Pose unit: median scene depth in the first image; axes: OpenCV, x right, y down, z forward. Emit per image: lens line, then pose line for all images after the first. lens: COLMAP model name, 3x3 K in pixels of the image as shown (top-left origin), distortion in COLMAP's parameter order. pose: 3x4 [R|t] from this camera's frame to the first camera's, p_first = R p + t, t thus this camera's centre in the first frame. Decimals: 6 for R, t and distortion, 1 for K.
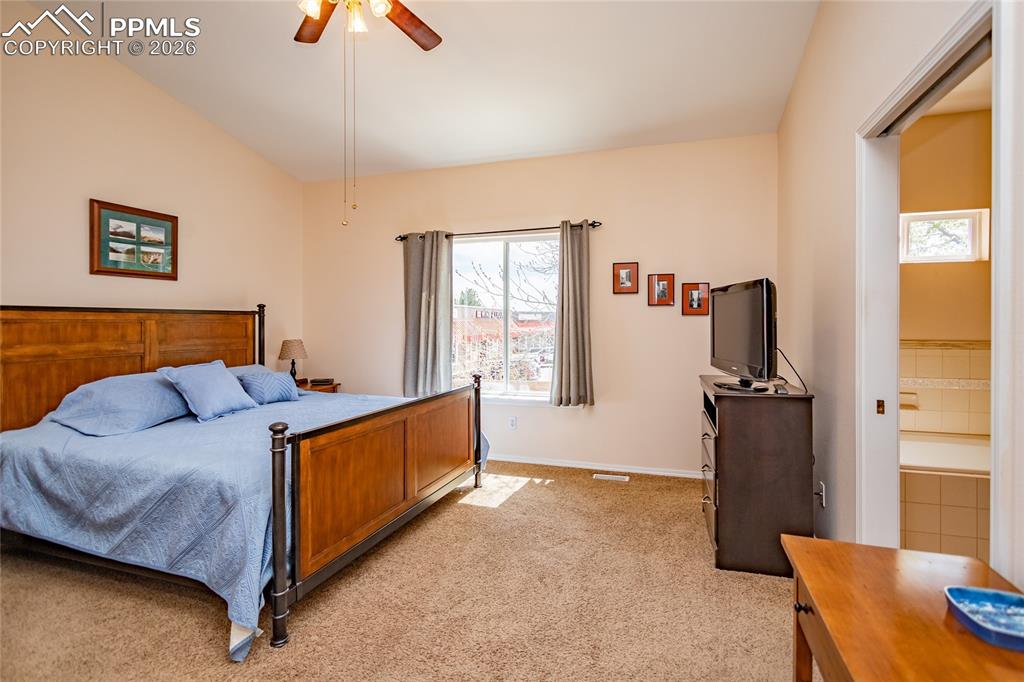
lens RADIAL K [[492.9, 0, 511.7], [0, 492.9, 336.6], [0, 0, 1]] dist [0.000609, 0.001243]
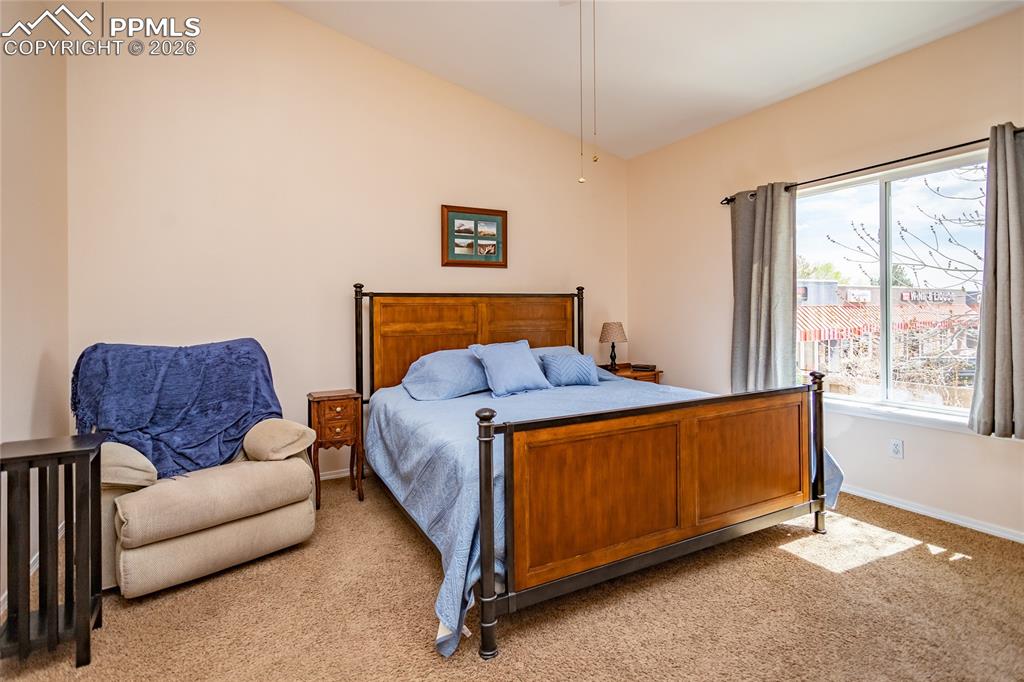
lens RADIAL K [[492.9, 0, 510.3], [0, 492.9, 316.8], [0, 0, 1]] dist [0.000609, 0.001243]
pose [[0.735391, 0.000213, -0.677643, 0.102439], [-0.008000, 0.999933, -0.008368, 0.007878], [0.677596, 0.011575, 0.735344, 0.215888]]
